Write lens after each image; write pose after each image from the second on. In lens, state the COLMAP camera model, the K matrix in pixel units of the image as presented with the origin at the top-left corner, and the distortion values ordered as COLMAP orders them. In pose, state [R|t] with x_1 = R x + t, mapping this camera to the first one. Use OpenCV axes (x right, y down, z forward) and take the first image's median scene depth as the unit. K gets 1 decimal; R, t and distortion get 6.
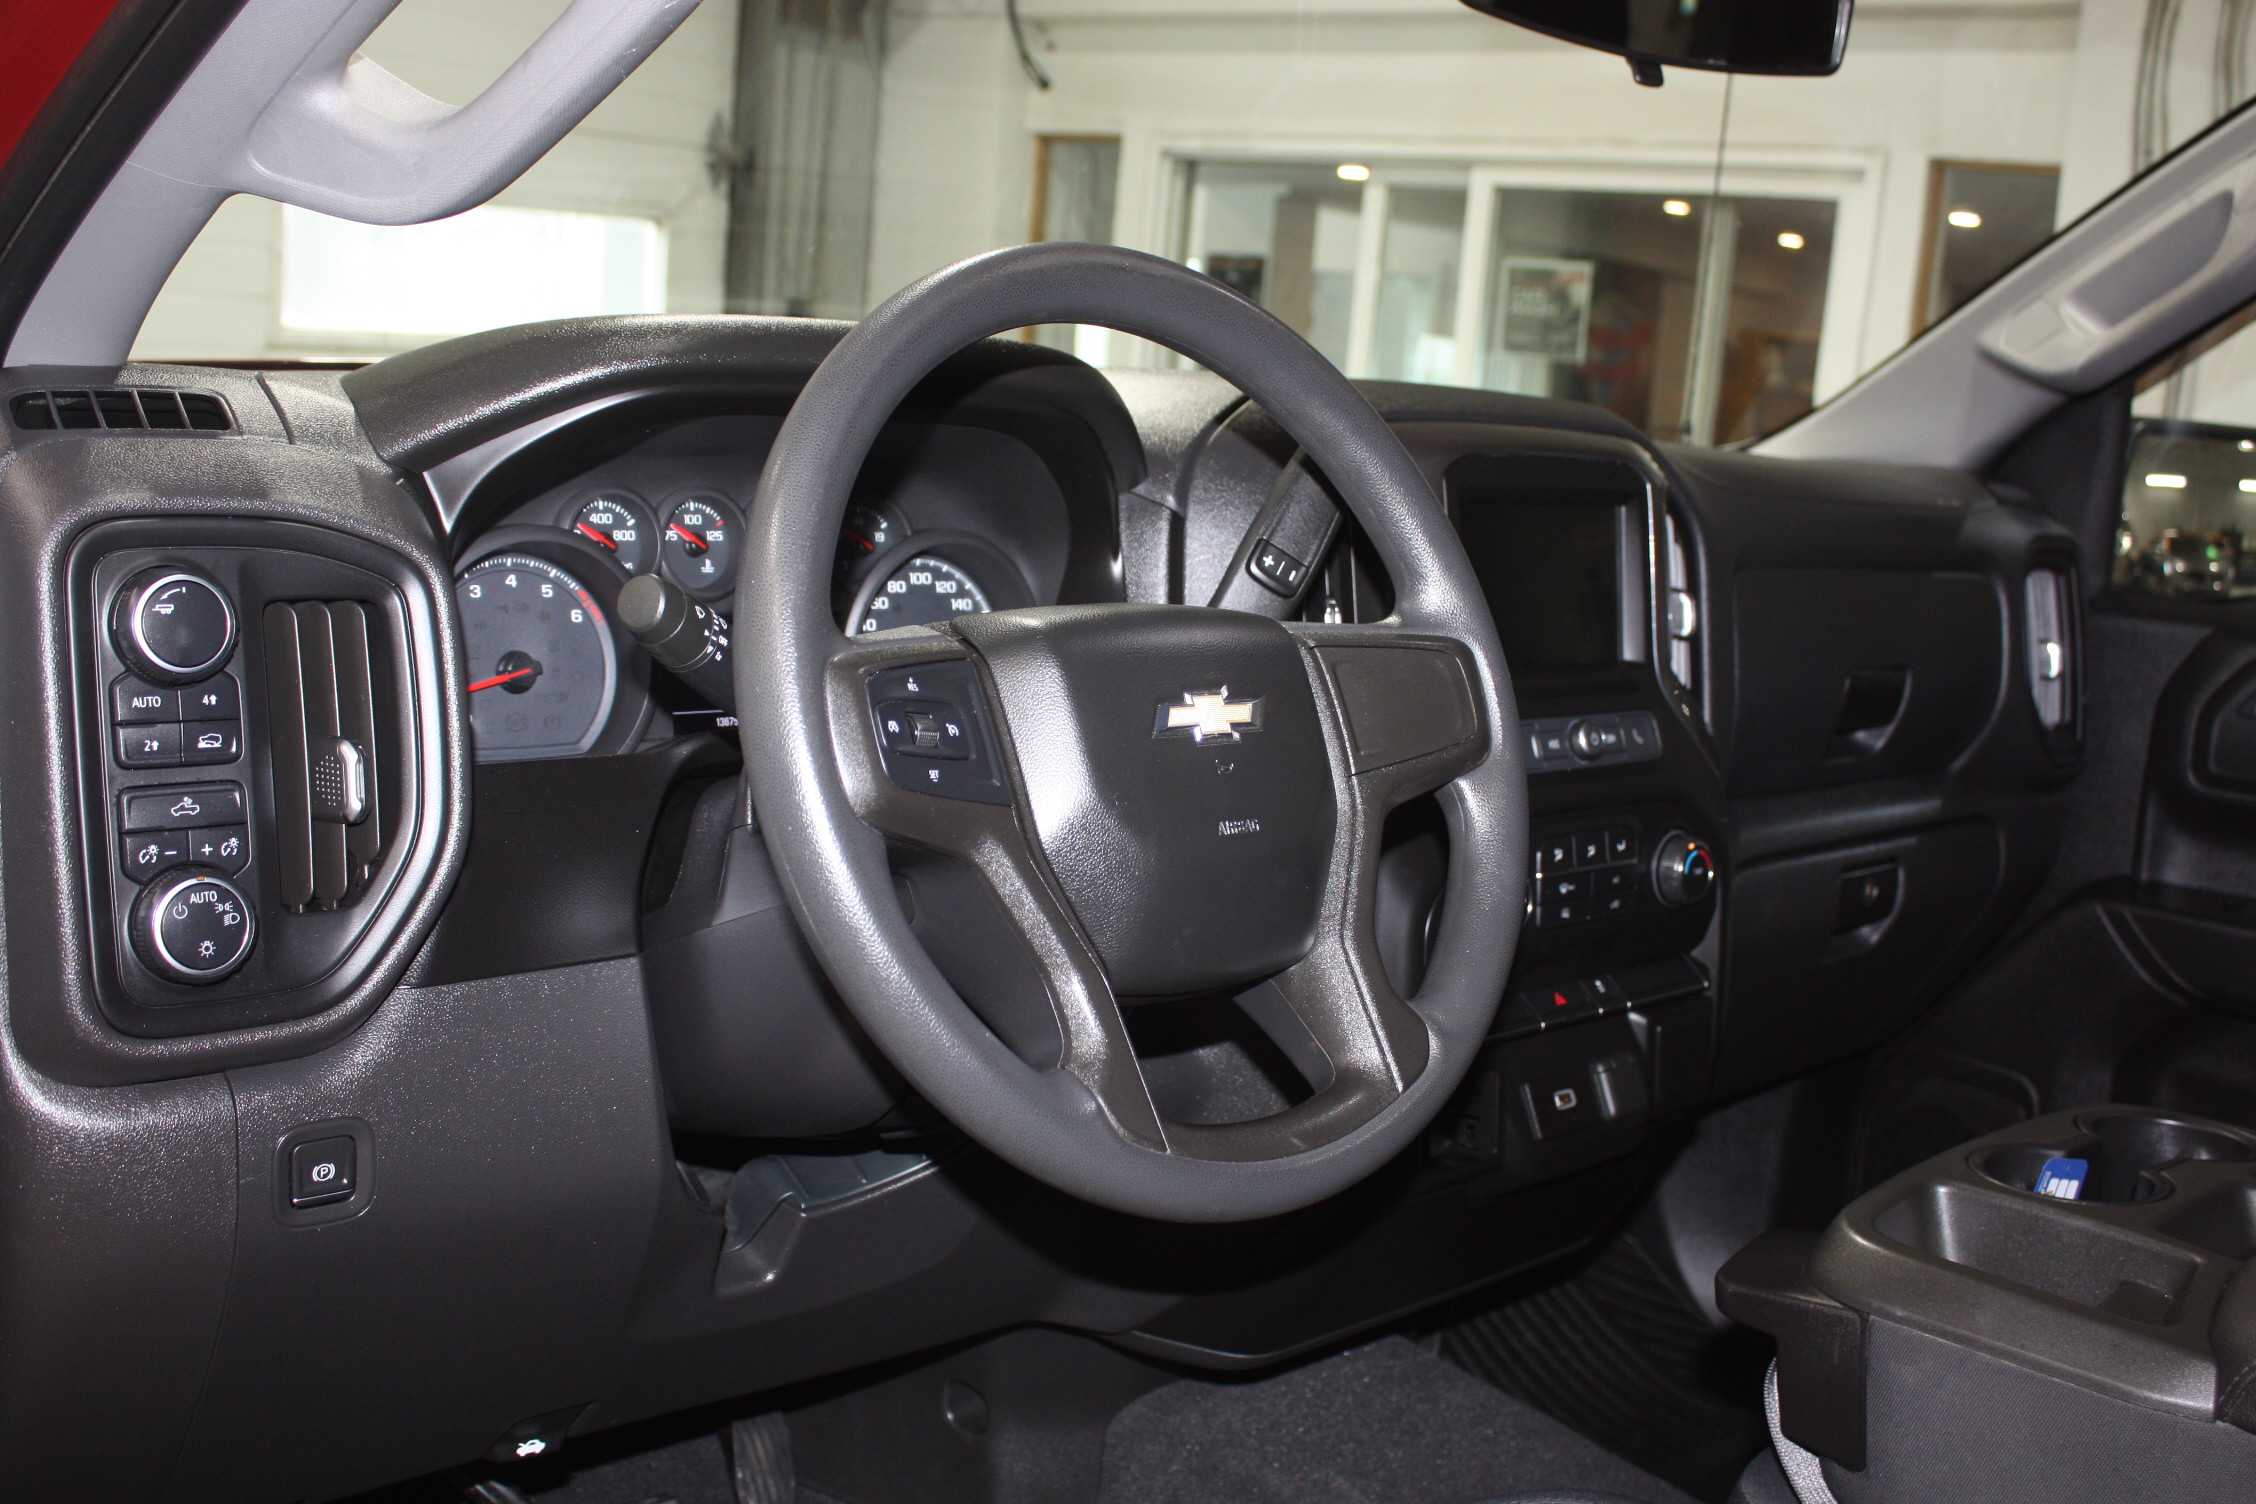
lens RADIAL K [[2413.0, 0, 1127.9], [0, 2413.0, 755.7], [0, 0, 1]] dist [-0.106738, 0.000000]
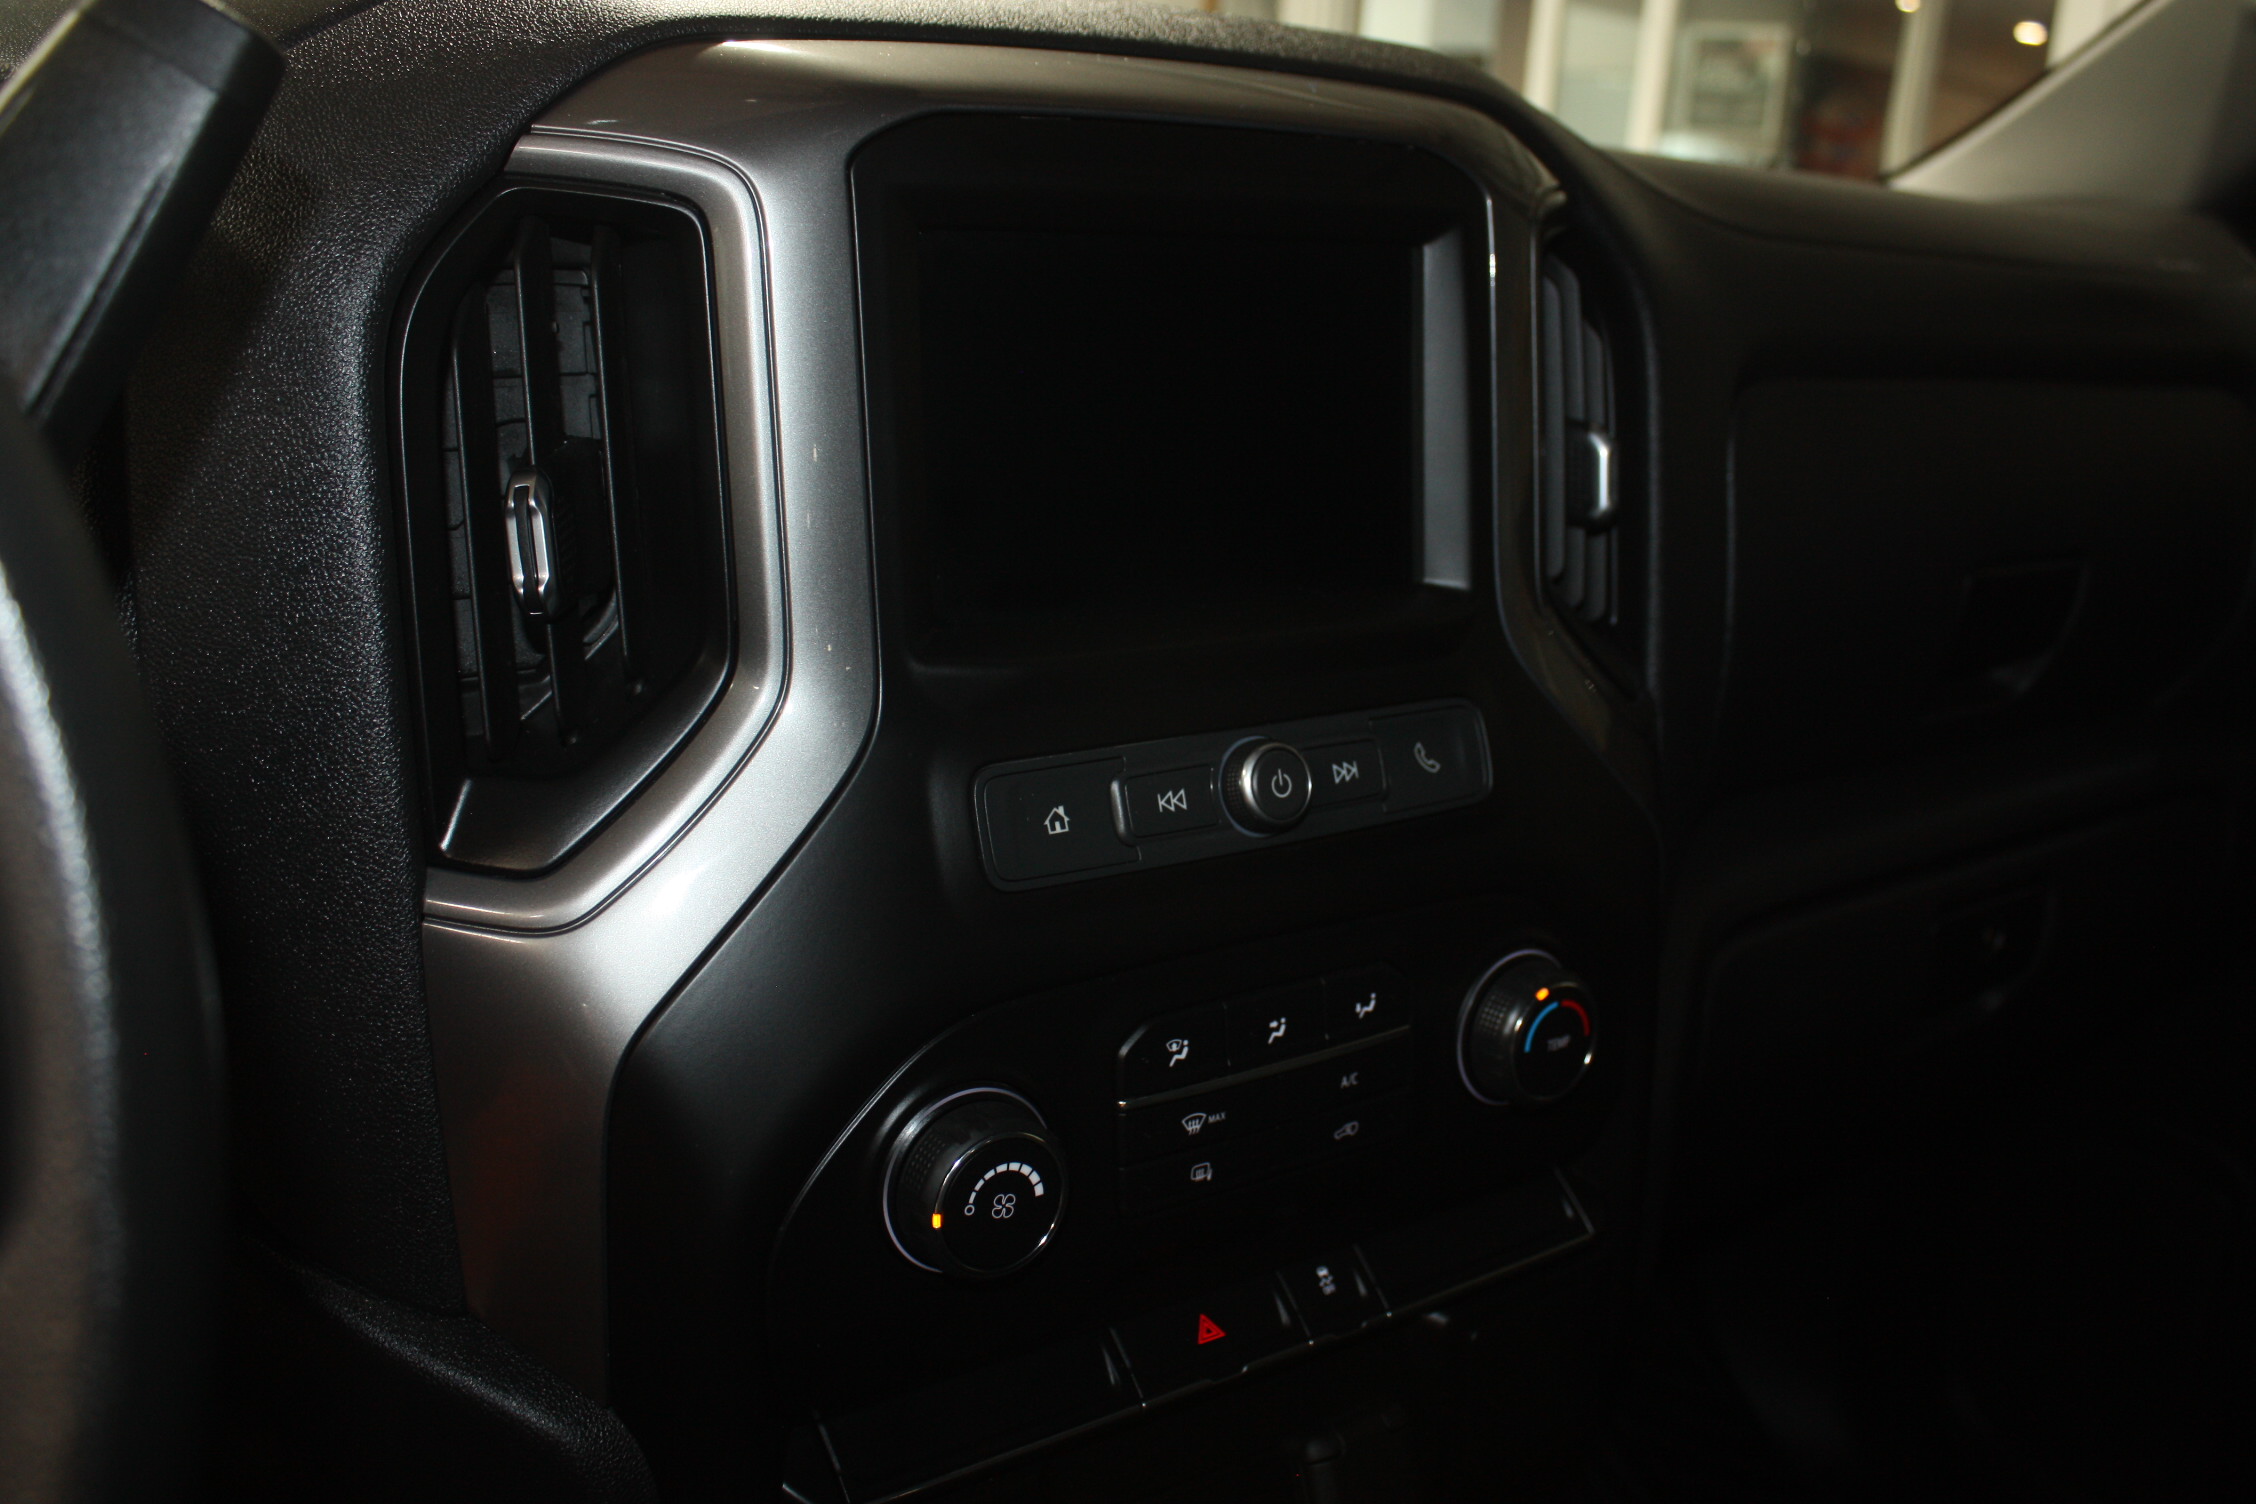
lens RADIAL K [[1978.3, 0, 1128.2], [0, 1978.3, 746.5], [0, 0, 1]] dist [-0.095978, -0.004753]
pose [[0.987865, 0.030161, -0.152358, 0.212081], [-0.011572, 0.992530, 0.121451, -0.053951], [0.154883, -0.118215, 0.980835, 0.622671]]
